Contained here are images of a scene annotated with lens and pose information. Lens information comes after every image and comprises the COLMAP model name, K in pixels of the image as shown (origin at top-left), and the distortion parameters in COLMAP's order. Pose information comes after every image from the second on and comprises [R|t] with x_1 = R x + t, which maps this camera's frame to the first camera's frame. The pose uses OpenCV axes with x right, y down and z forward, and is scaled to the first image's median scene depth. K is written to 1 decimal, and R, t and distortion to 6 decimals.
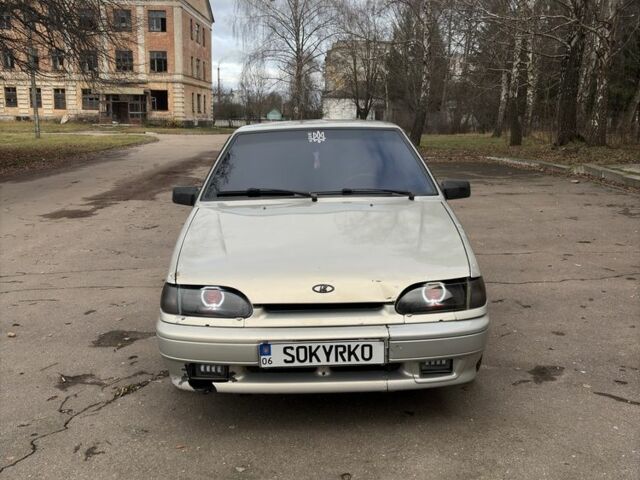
lens RADIAL K [[629.8, 0, 320.0], [0, 629.8, 240.0], [0, 0, 1]] dist [0.008142, 0.013825]
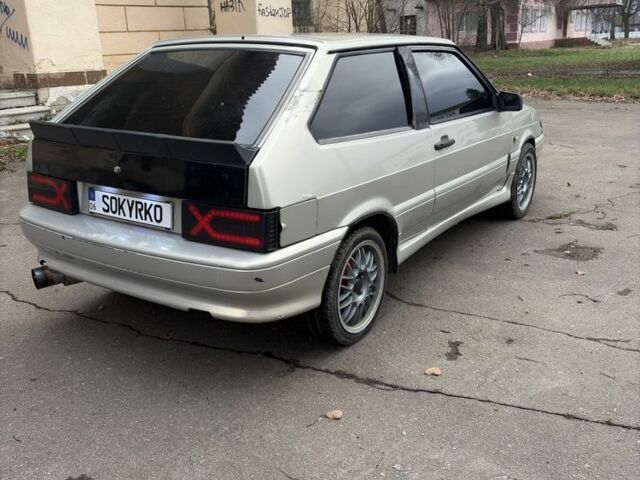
lens RADIAL K [[629.8, 0, 320.0], [0, 629.8, 240.0], [0, 0, 1]] dist [0.008142, 0.013825]
pose [[-0.817452, -0.138465, 0.559106, -0.609359], [0.142656, 0.891766, 0.429422, -0.383187], [-0.558052, 0.430791, -0.709223, 2.153938]]
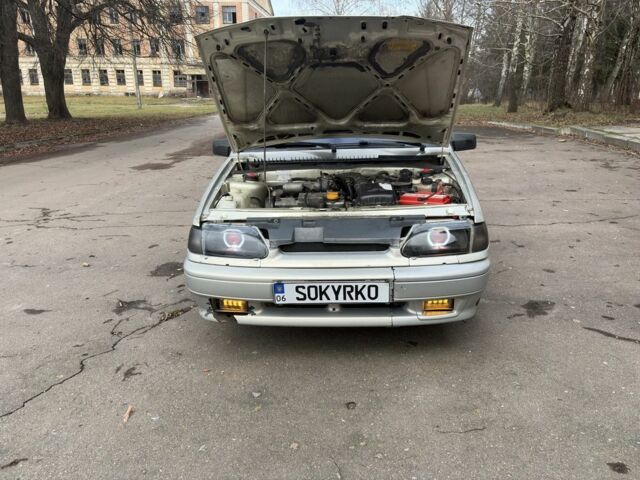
lens RADIAL K [[475.4, 0, 326.4], [0, 475.4, 241.2], [0, 0, 1]] dist [0.021704, -0.006774]
pose [[0.998169, 0.011843, -0.059322, 0.029436], [-0.005239, 0.993888, 0.110265, 0.001976], [0.060265, -0.109753, 0.992130, 0.139748]]
